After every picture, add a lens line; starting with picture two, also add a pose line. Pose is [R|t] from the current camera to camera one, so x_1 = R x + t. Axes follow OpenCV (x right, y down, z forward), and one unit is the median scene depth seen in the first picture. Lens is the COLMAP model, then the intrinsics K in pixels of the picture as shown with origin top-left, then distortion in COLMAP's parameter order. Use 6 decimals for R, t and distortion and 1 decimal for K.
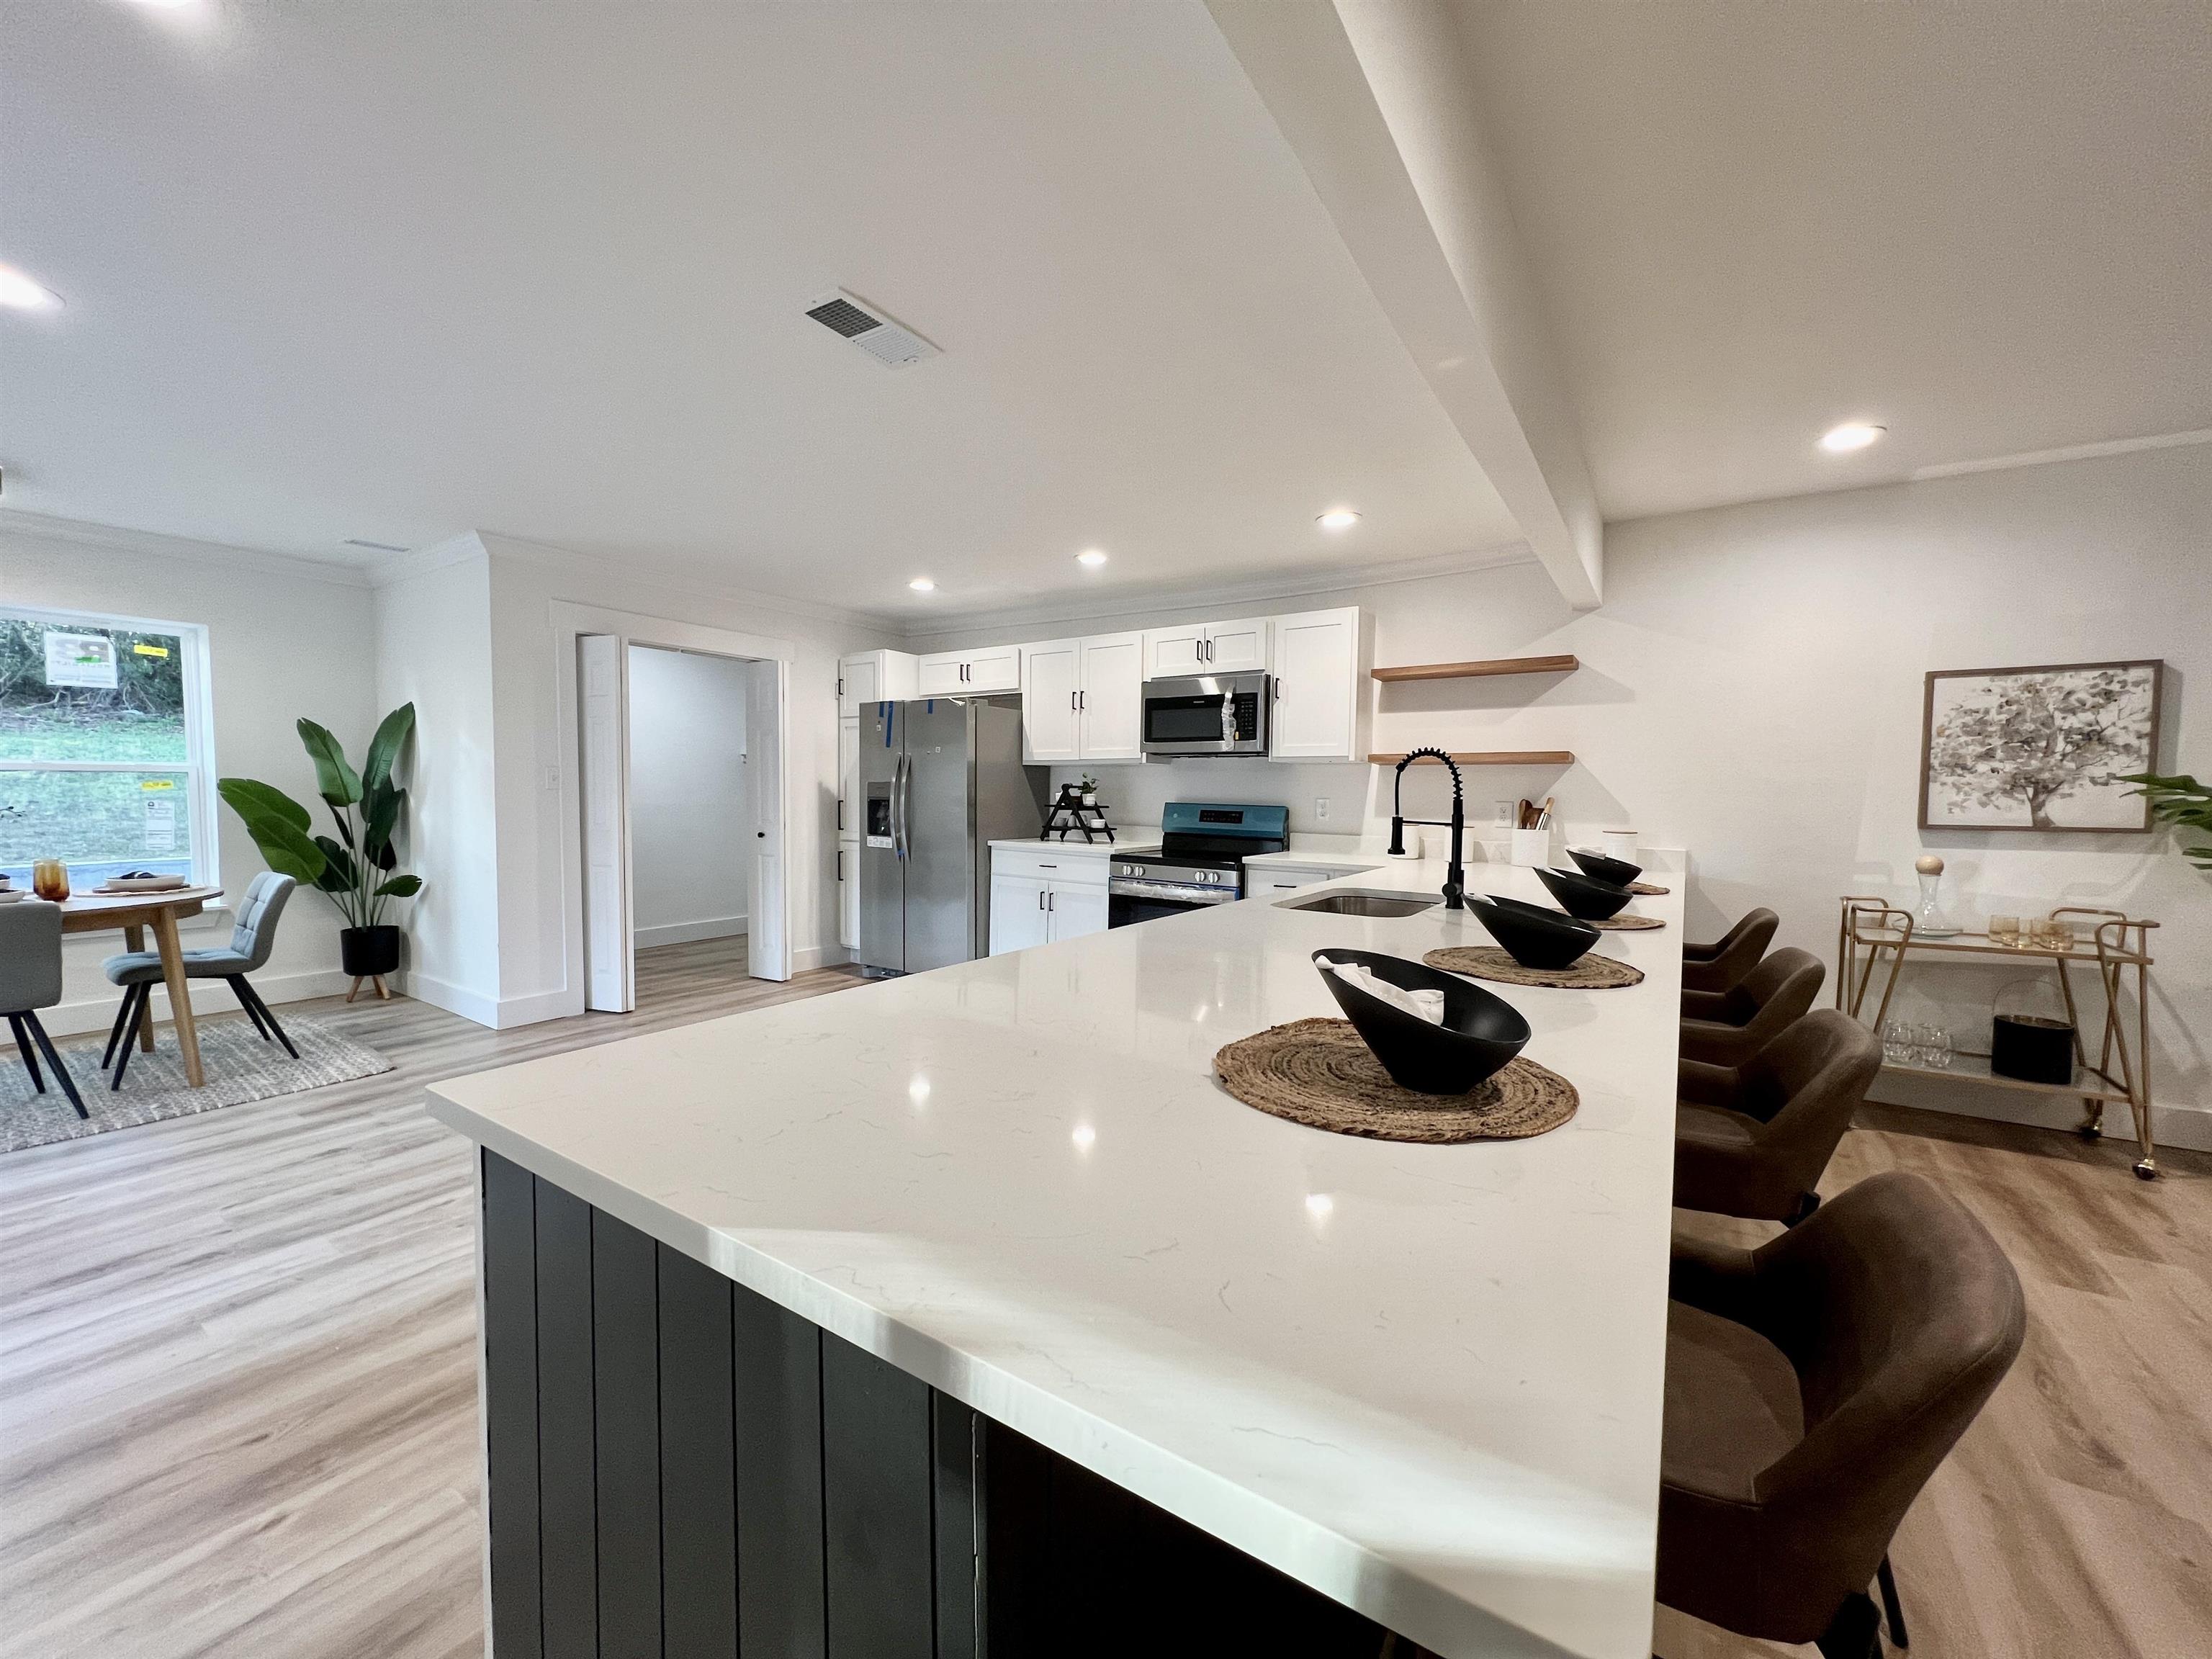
lens RADIAL K [[879.1, 0, 1106.0], [0, 879.1, 829.5], [0, 0, 1]] dist [-0.001552, -0.000168]
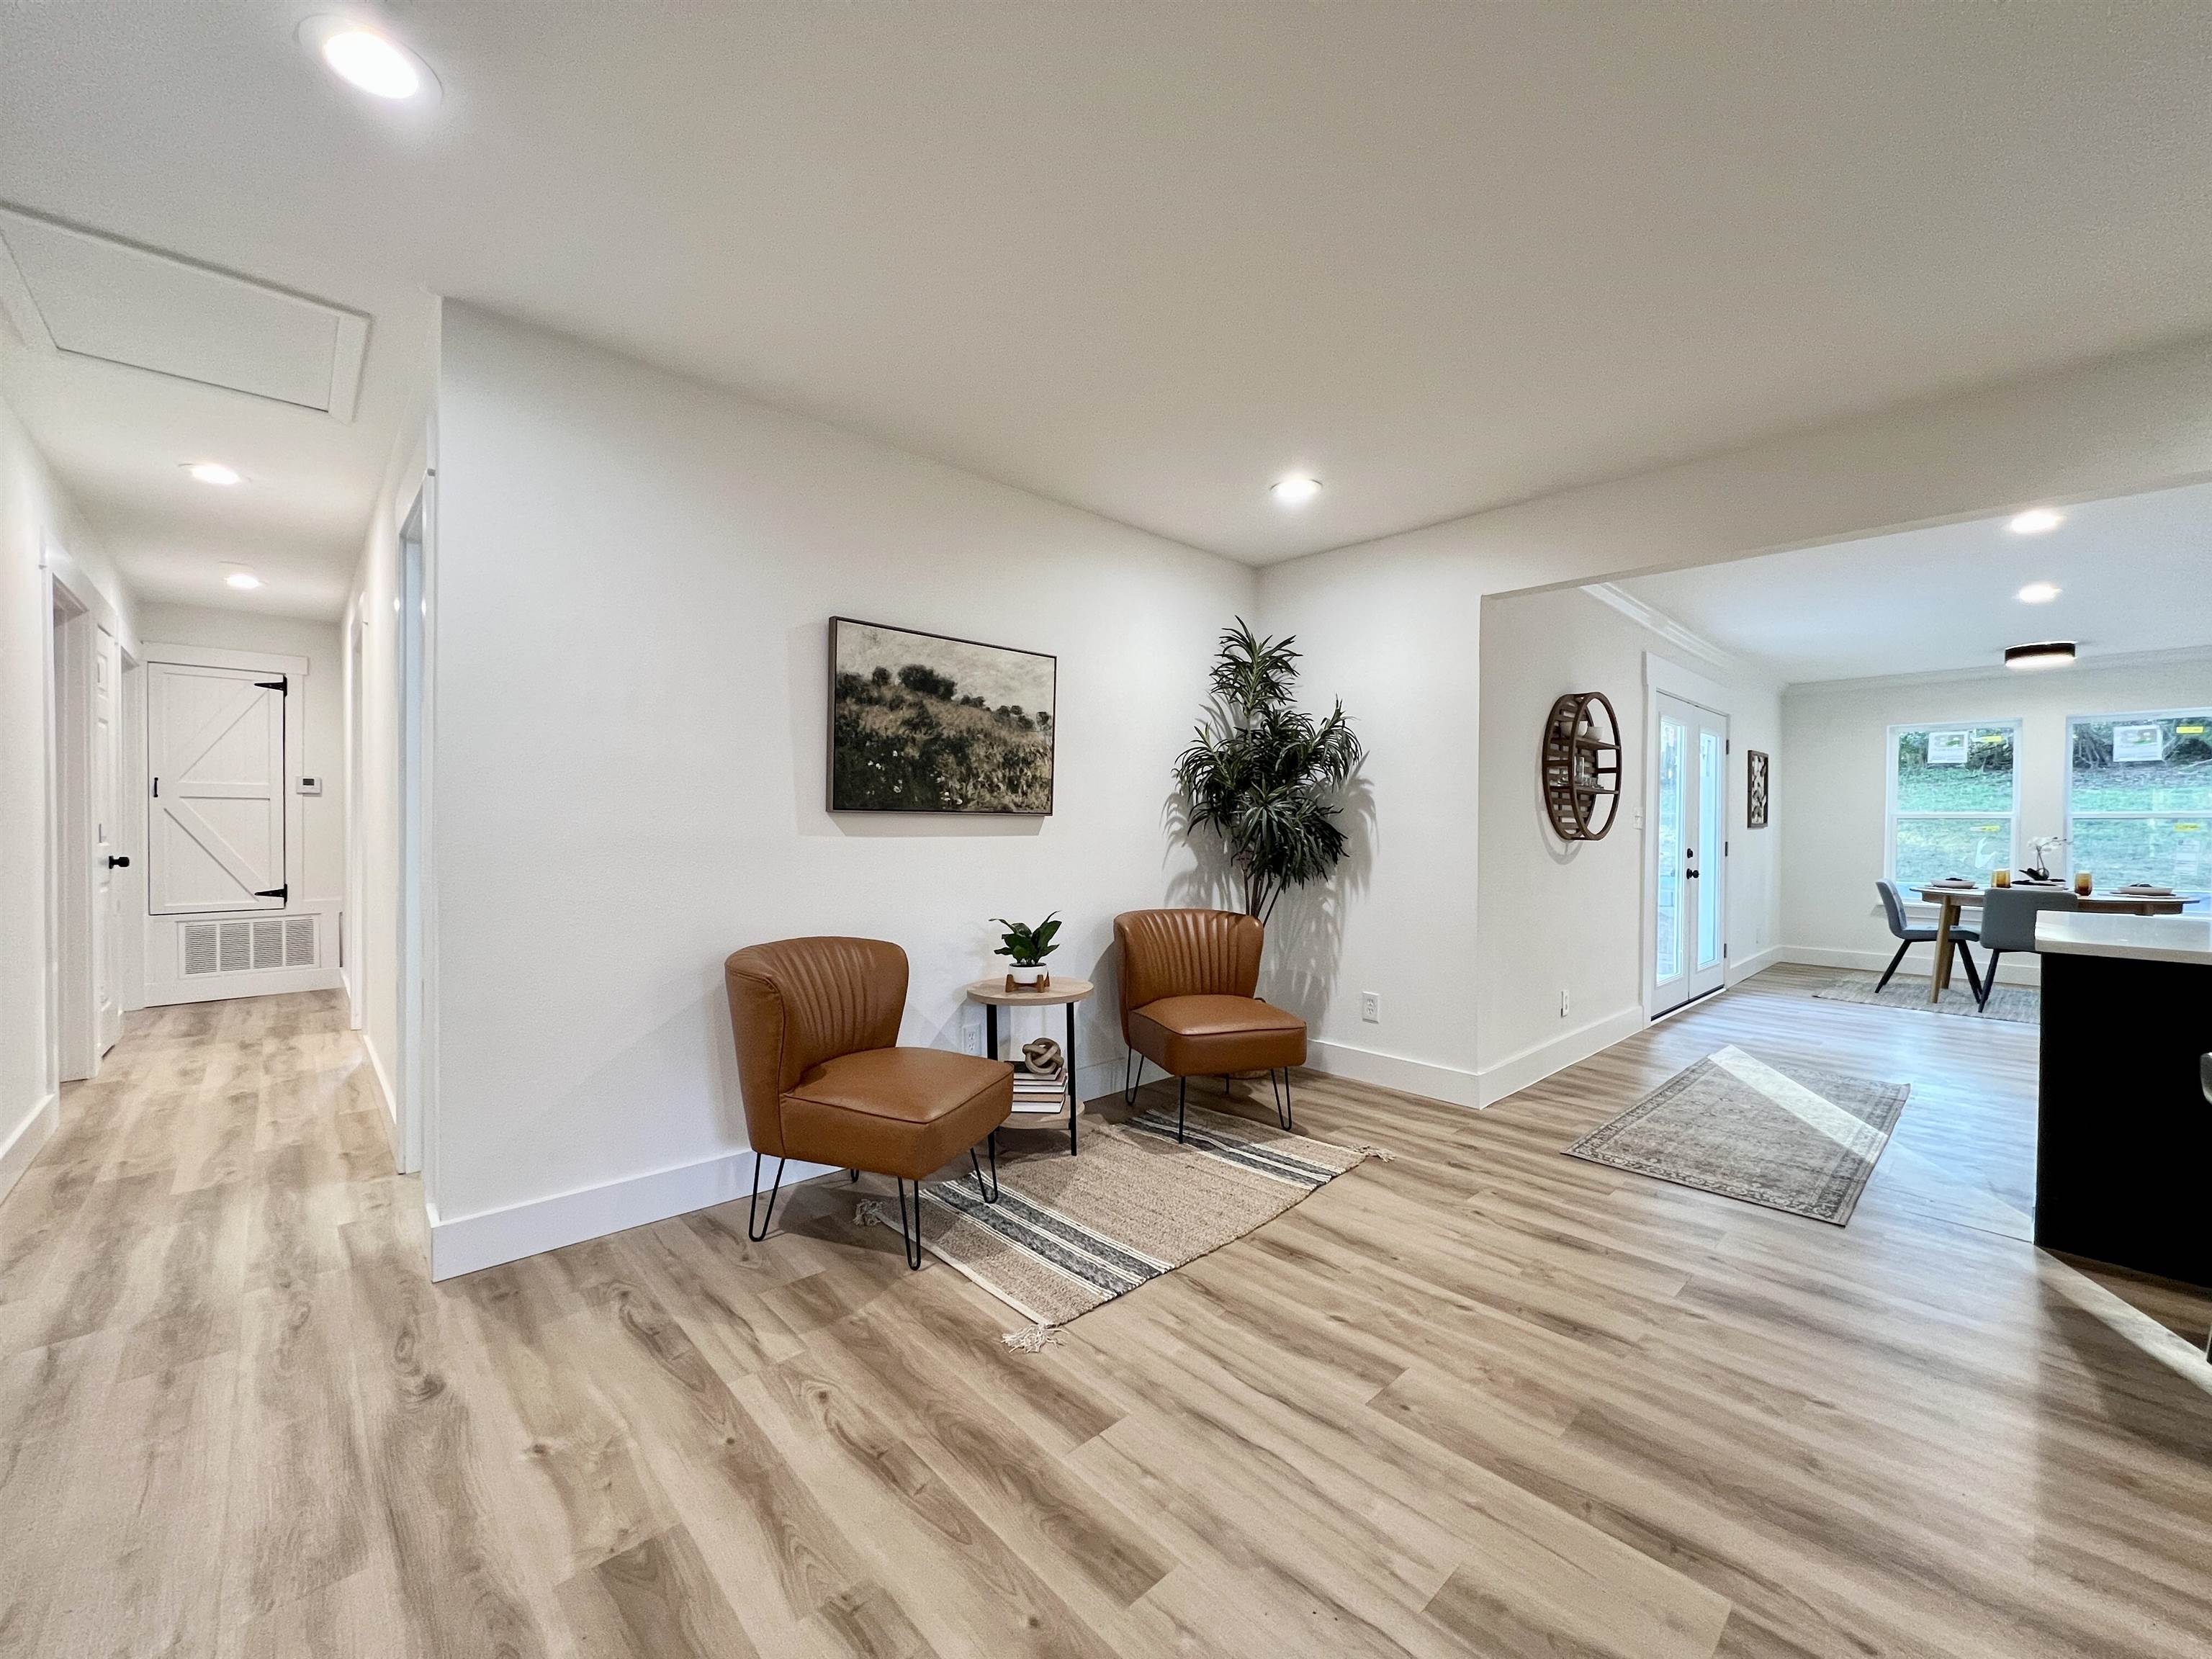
lens RADIAL K [[879.1, 0, 1106.0], [0, 879.1, 829.5], [0, 0, 1]] dist [-0.001552, -0.000168]
pose [[-0.219975, -0.007264, -0.975479, 0.677214], [-0.049797, 0.998752, 0.003792, 0.033328], [0.974234, 0.049410, -0.220062, -0.371119]]
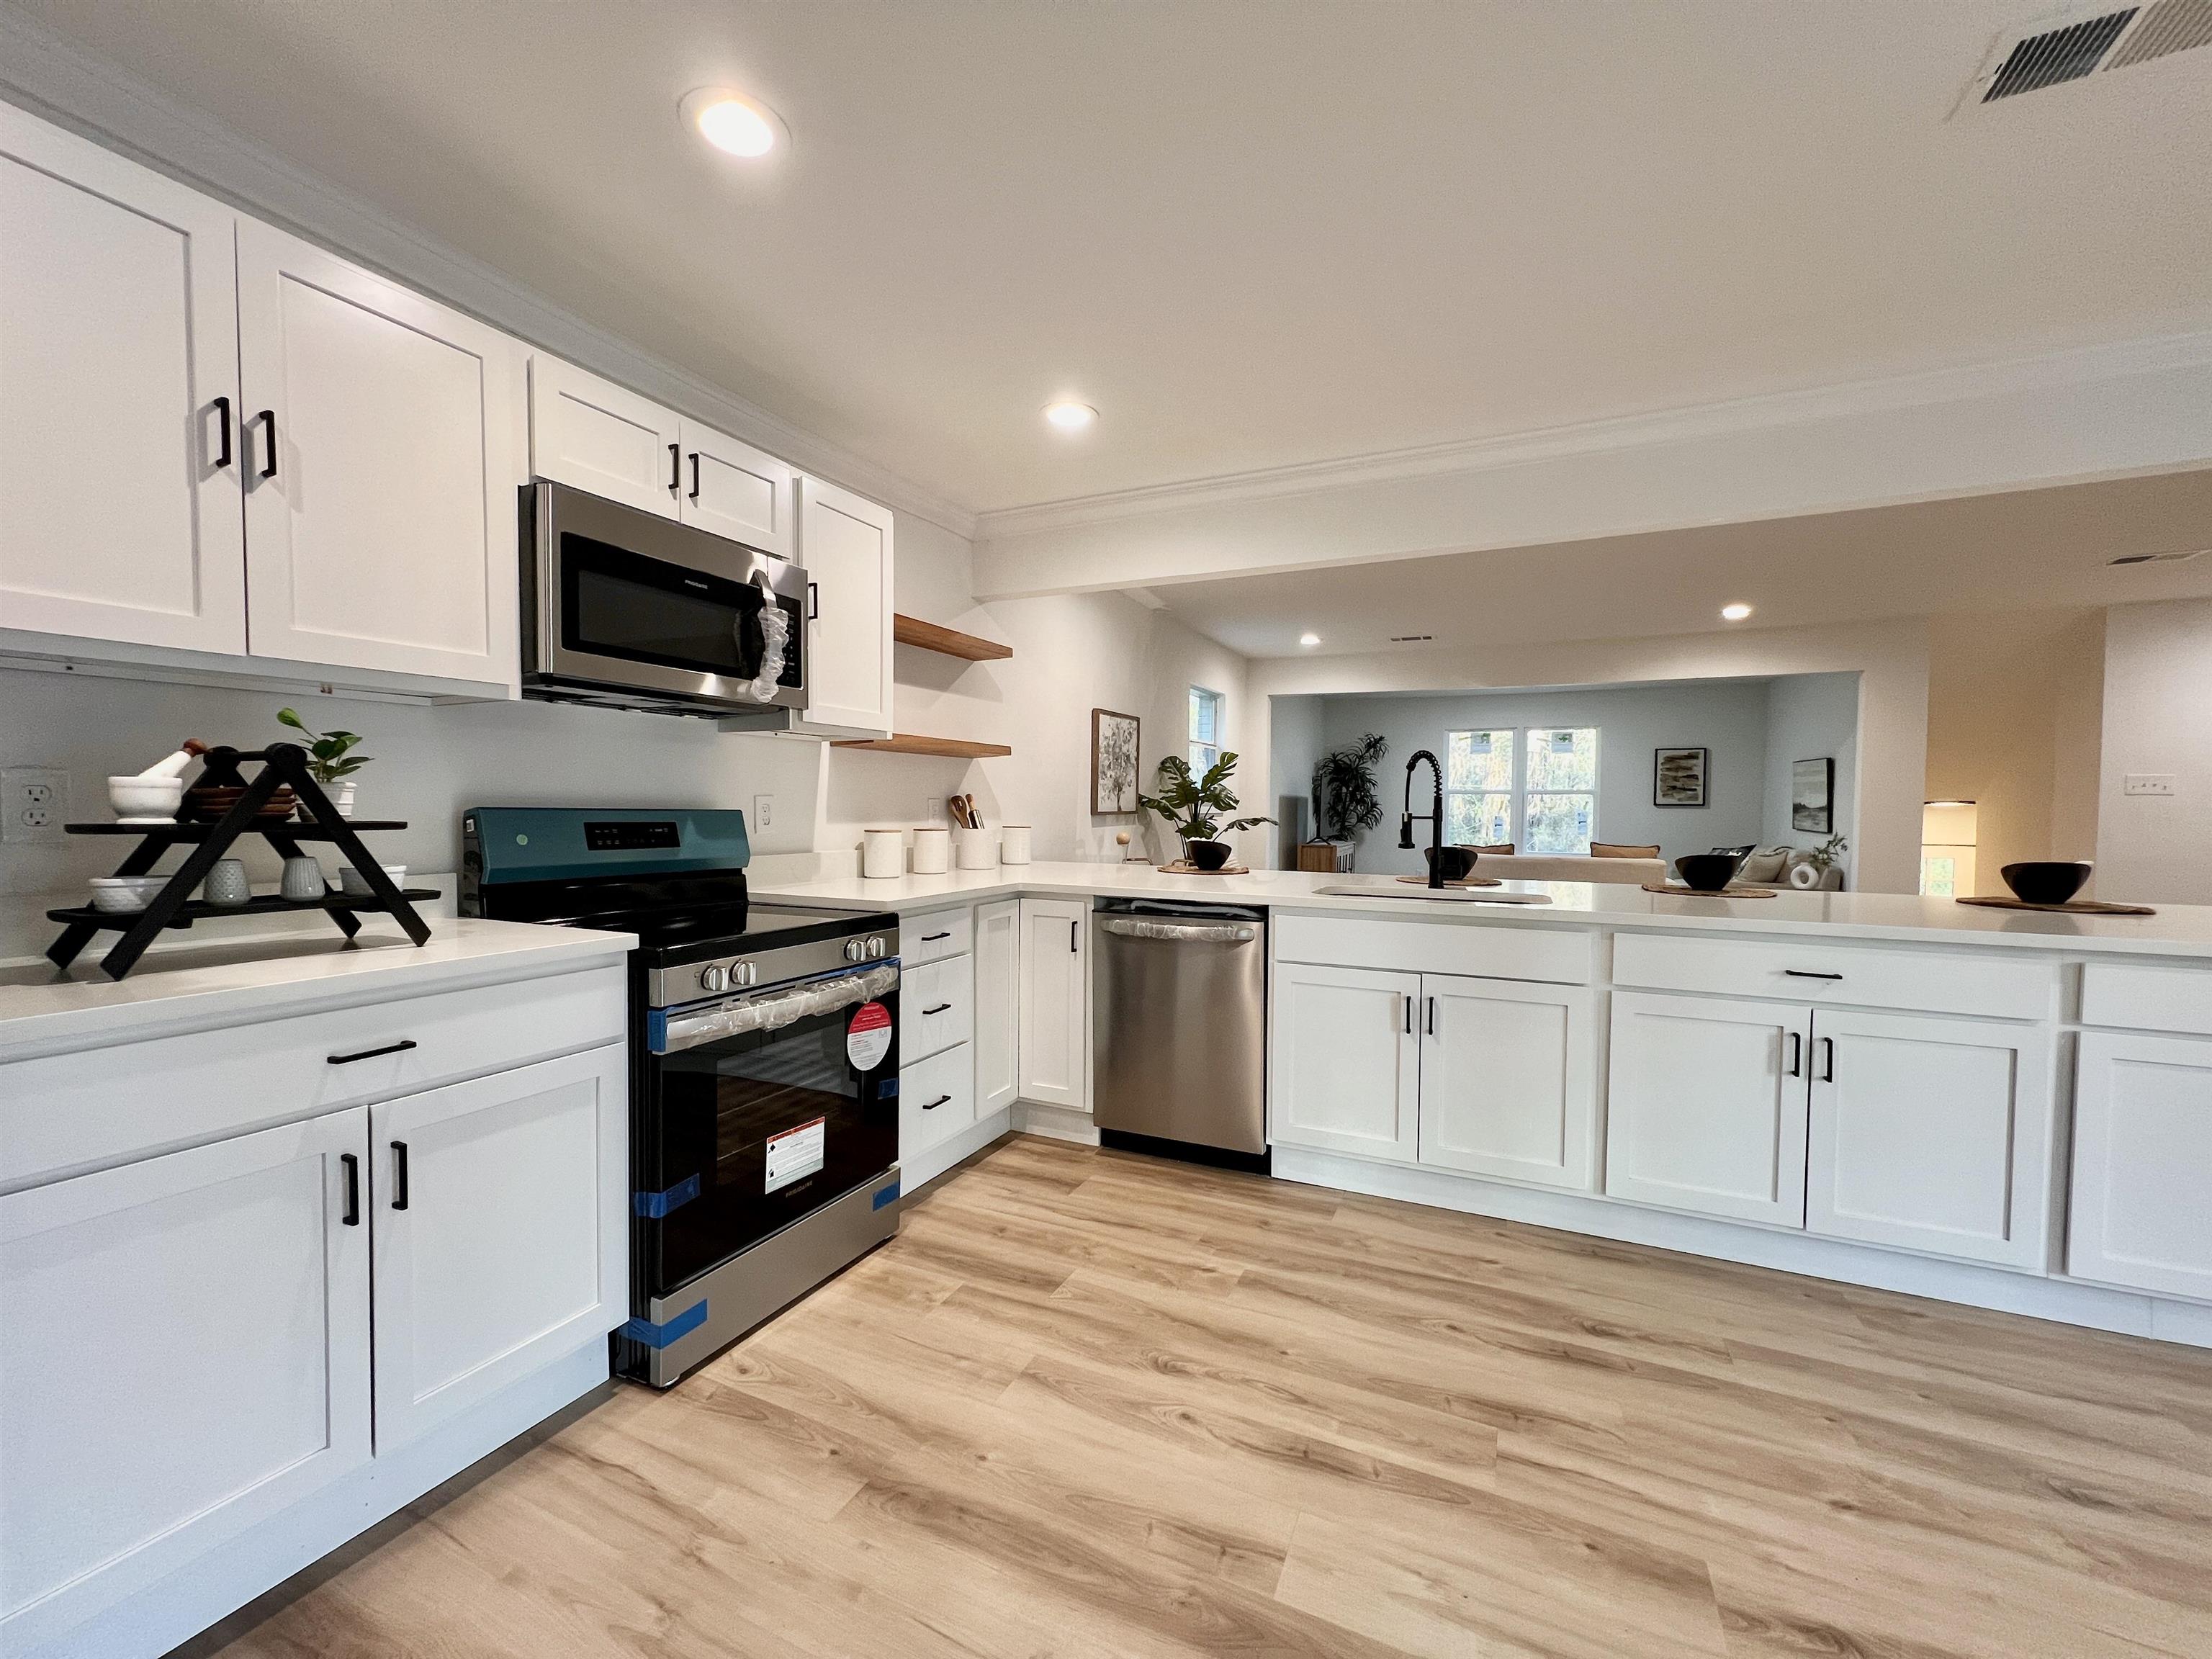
lens RADIAL K [[879.1, 0, 1106.0], [0, 879.1, 829.5], [0, 0, 1]] dist [-0.001552, -0.000168]
pose [[-0.150674, -0.041726, 0.987703, -0.380359], [0.033874, 0.998304, 0.047341, -0.032544], [-0.988003, 0.040591, -0.149005, 0.858815]]
